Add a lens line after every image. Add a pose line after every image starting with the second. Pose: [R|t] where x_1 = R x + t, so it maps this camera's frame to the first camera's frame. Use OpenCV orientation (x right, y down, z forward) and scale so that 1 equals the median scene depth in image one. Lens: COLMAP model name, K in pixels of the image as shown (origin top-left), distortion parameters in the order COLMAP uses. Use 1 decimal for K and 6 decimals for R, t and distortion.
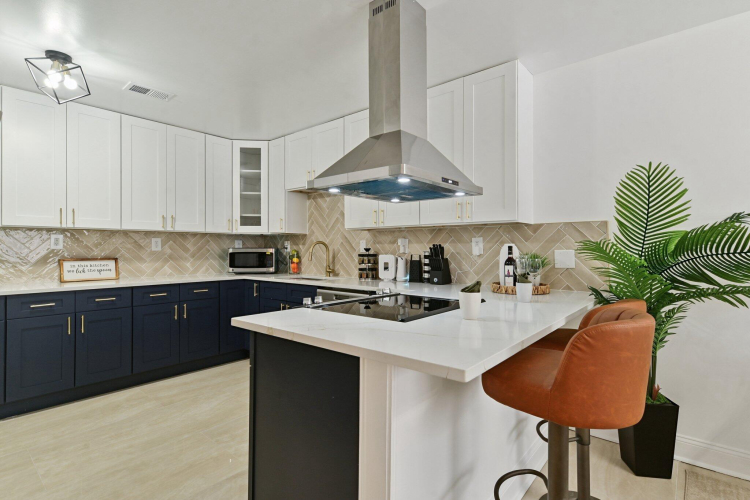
lens RADIAL K [[365.5, 0, 375.0], [0, 365.5, 244.4], [0, 0, 1]] dist [-0.002642, 0.000631]
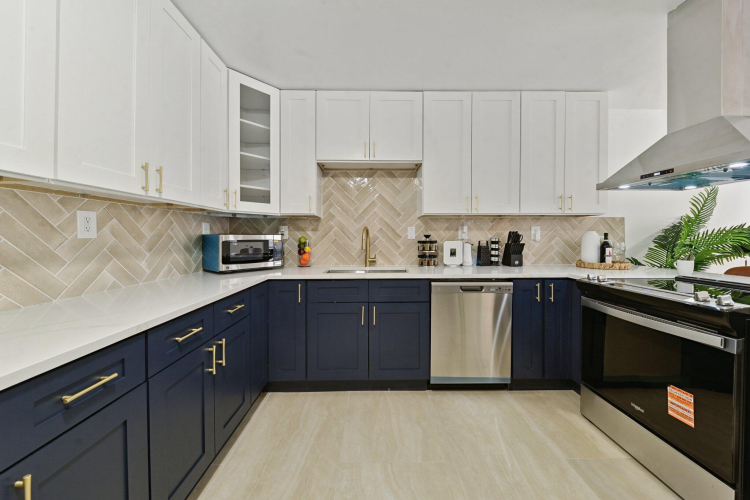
lens RADIAL K [[261.4, 0, 372.1], [0, 261.4, 238.9], [0, 0, 1]] dist [-0.008971, -0.000911]
pose [[0.756924, -0.005425, 0.653481, -0.536644], [-0.006338, 0.999858, 0.015642, 0.010253], [-0.653473, -0.015981, 0.756781, 0.513386]]
